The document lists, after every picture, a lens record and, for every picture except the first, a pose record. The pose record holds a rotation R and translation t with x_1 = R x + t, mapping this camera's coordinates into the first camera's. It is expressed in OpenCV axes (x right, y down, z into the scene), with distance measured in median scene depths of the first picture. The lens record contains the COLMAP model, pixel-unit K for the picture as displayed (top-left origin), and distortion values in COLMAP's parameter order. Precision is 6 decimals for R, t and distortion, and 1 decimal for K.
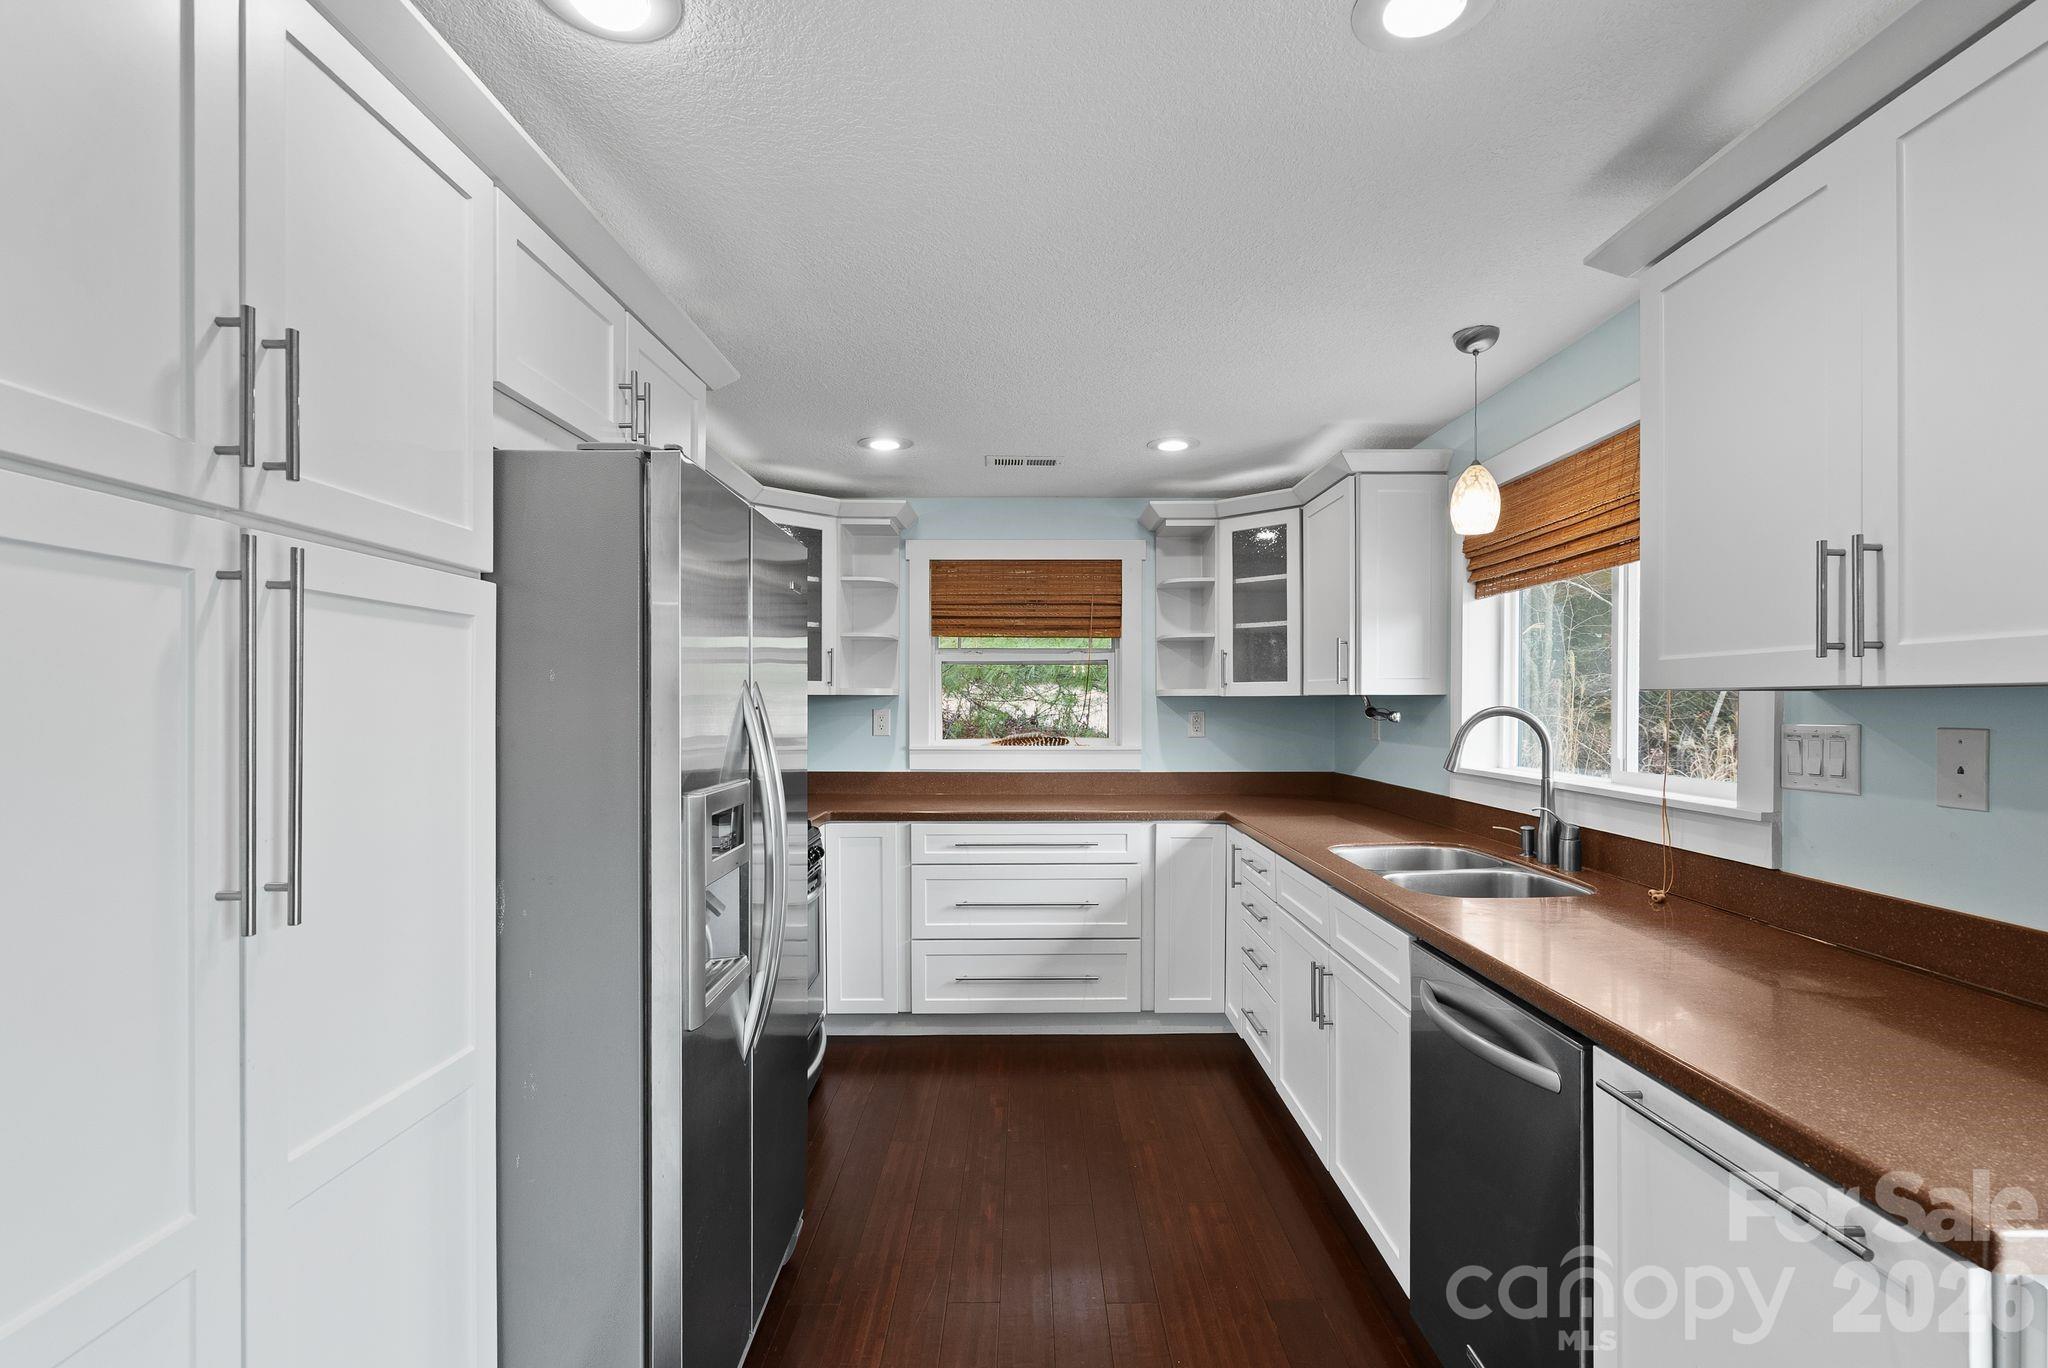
lens RADIAL K [[946.0, 0, 1030.4], [0, 946.0, 710.9], [0, 0, 1]] dist [-0.008264, 0.003197]
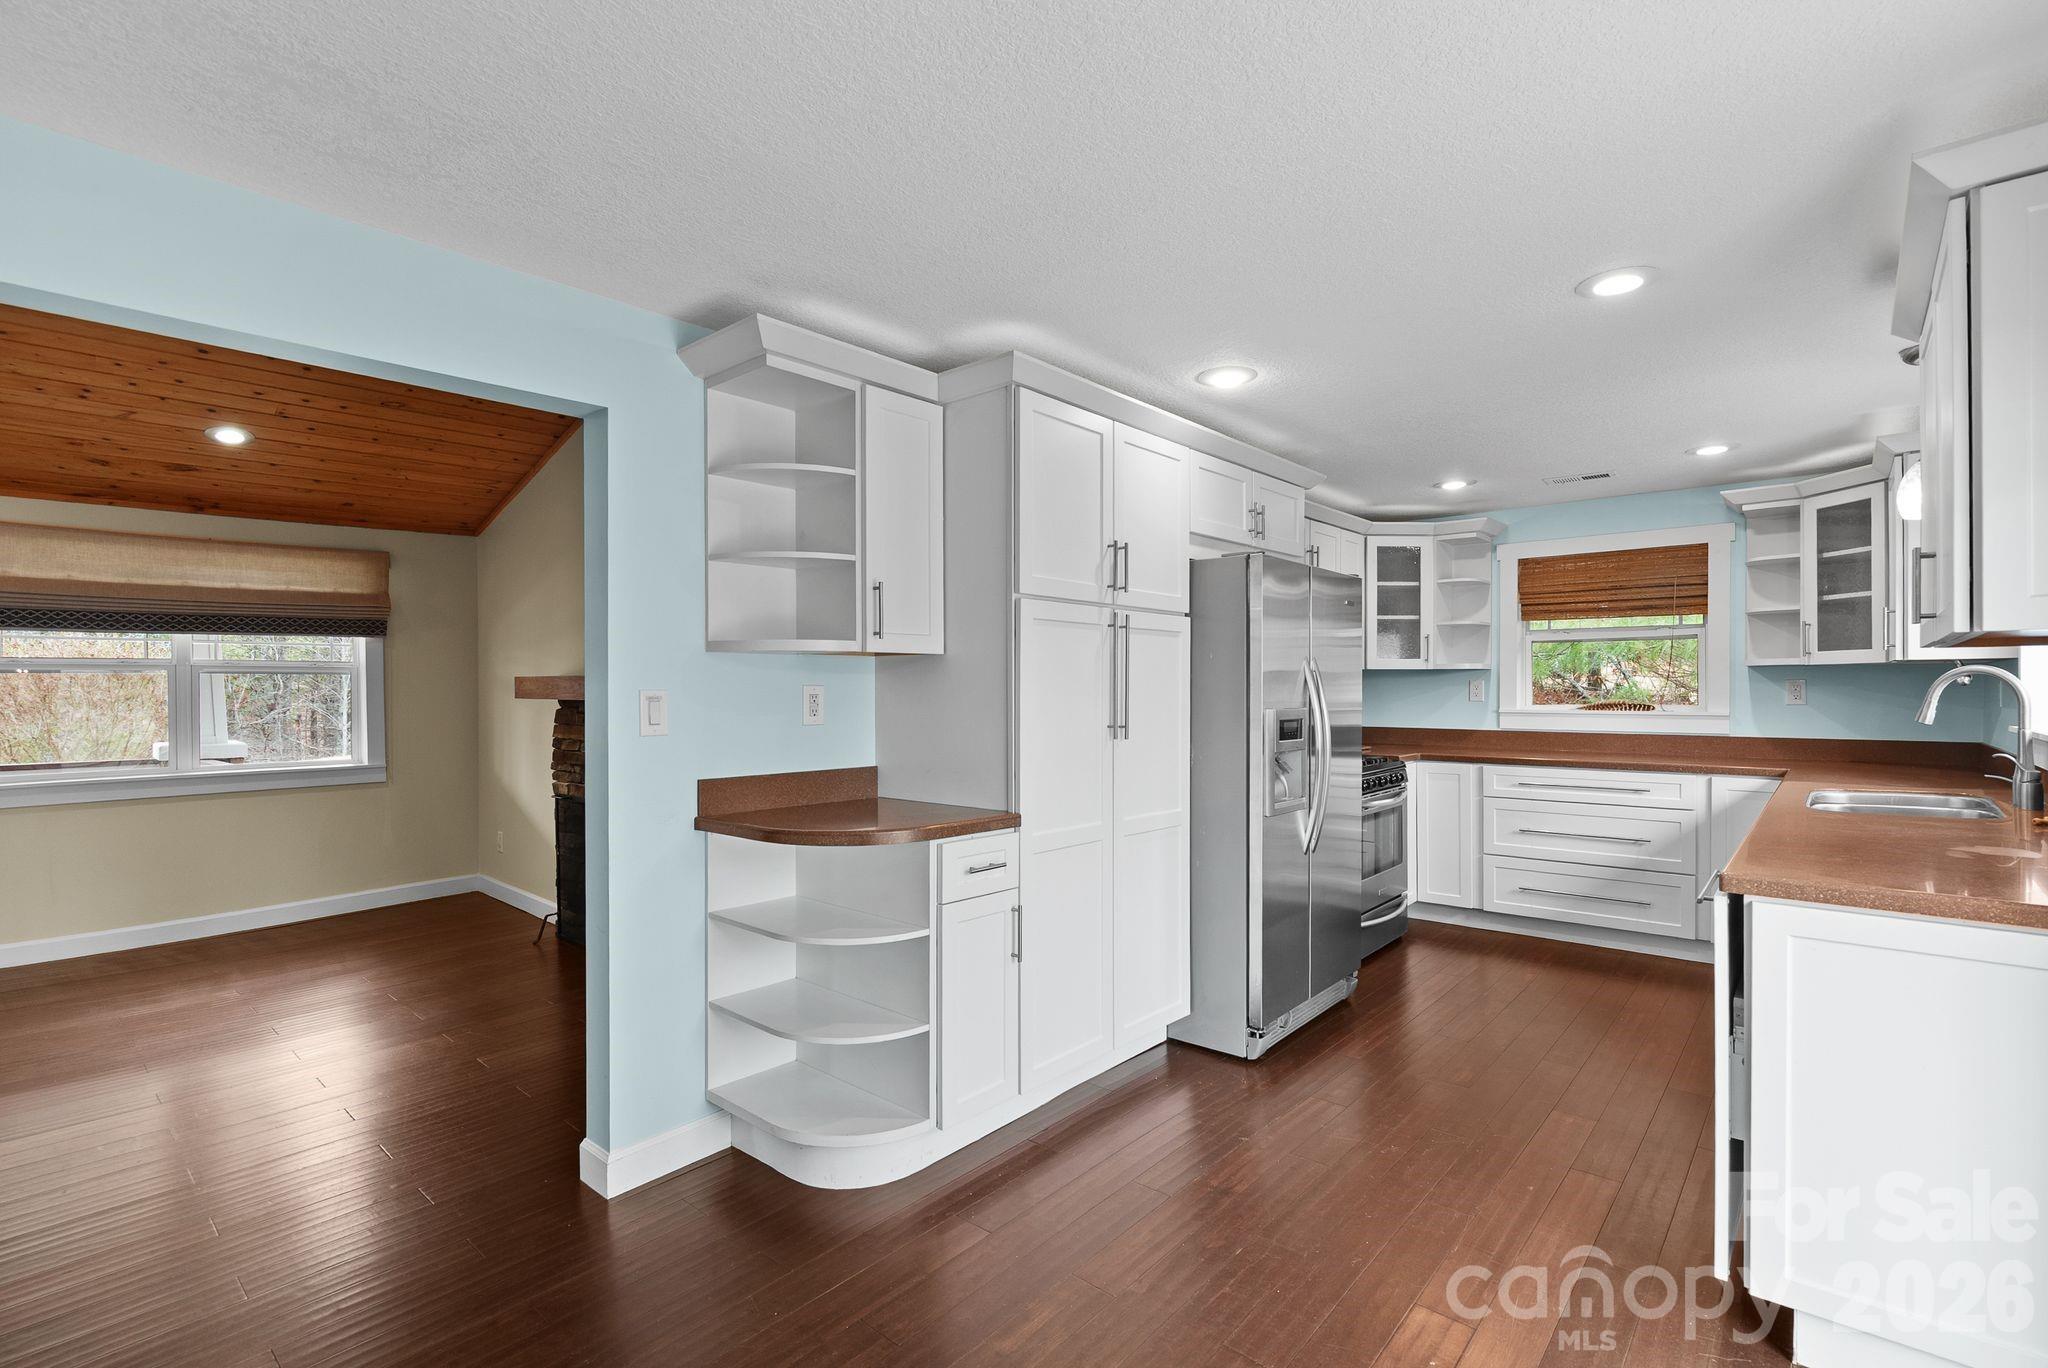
lens RADIAL K [[927.9, 0, 1030.0], [0, 927.9, 692.4], [0, 0, 1]] dist [-0.009684, 0.000704]
pose [[0.748161, 0.001670, -0.663515, 0.258666], [-0.003920, 0.999991, -0.001904, 0.022686], [0.663506, 0.004025, 0.748160, -0.384994]]
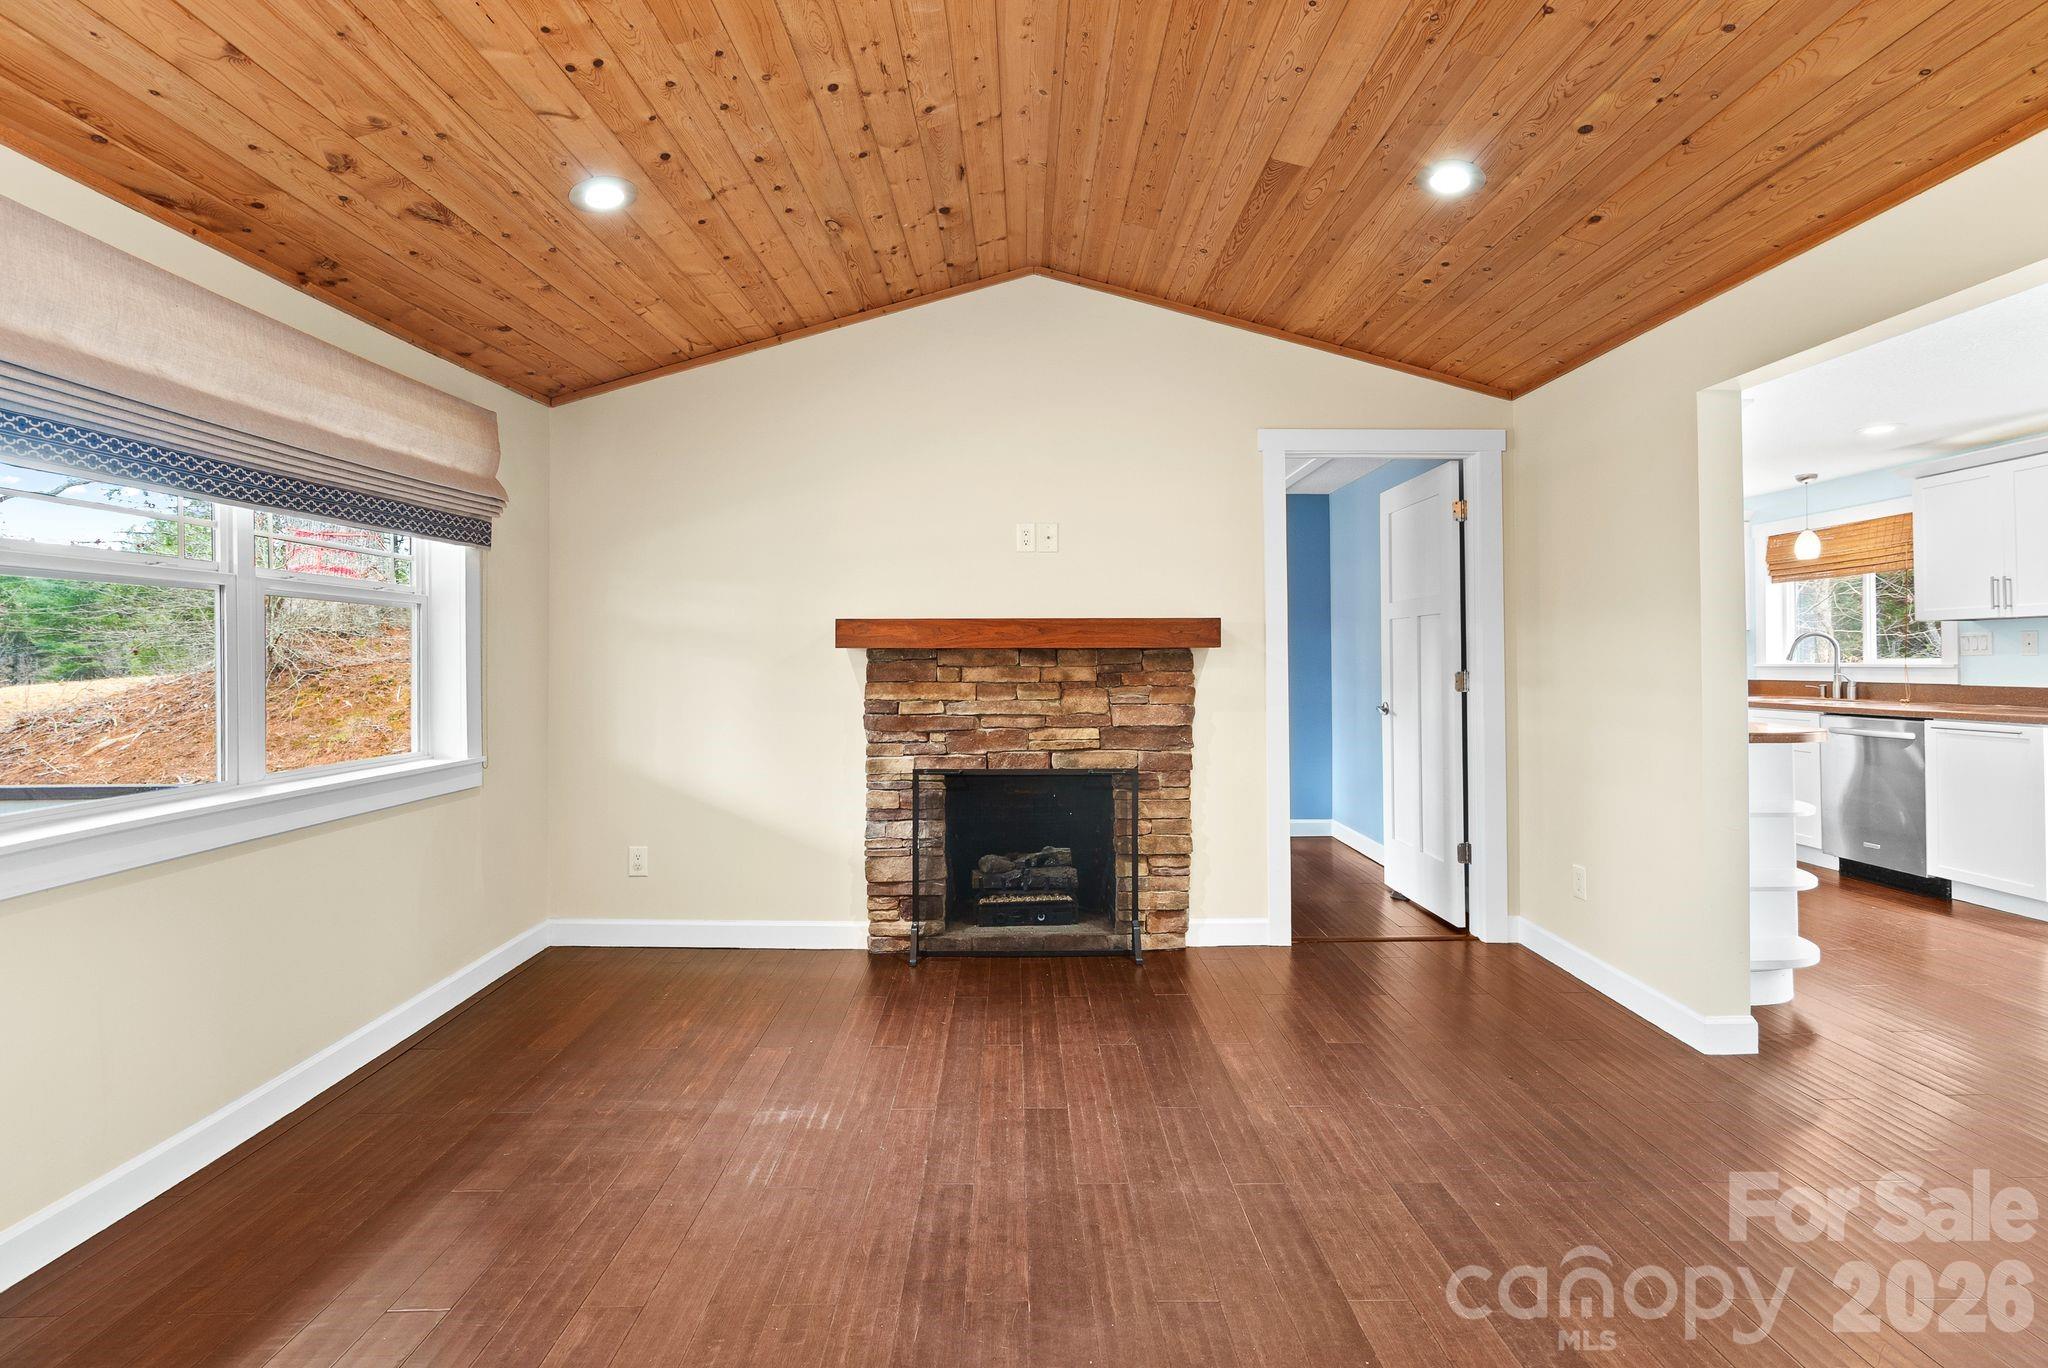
lens RADIAL K [[946.0, 0, 1005.3], [0, 946.0, 649.9], [0, 0, 1]] dist [-0.008264, 0.003197]
pose [[0.999982, -0.003275, -0.005004, -1.003833], [0.003156, 0.999719, -0.023489, 0.058923], [0.005079, 0.023473, 0.999712, -0.898439]]
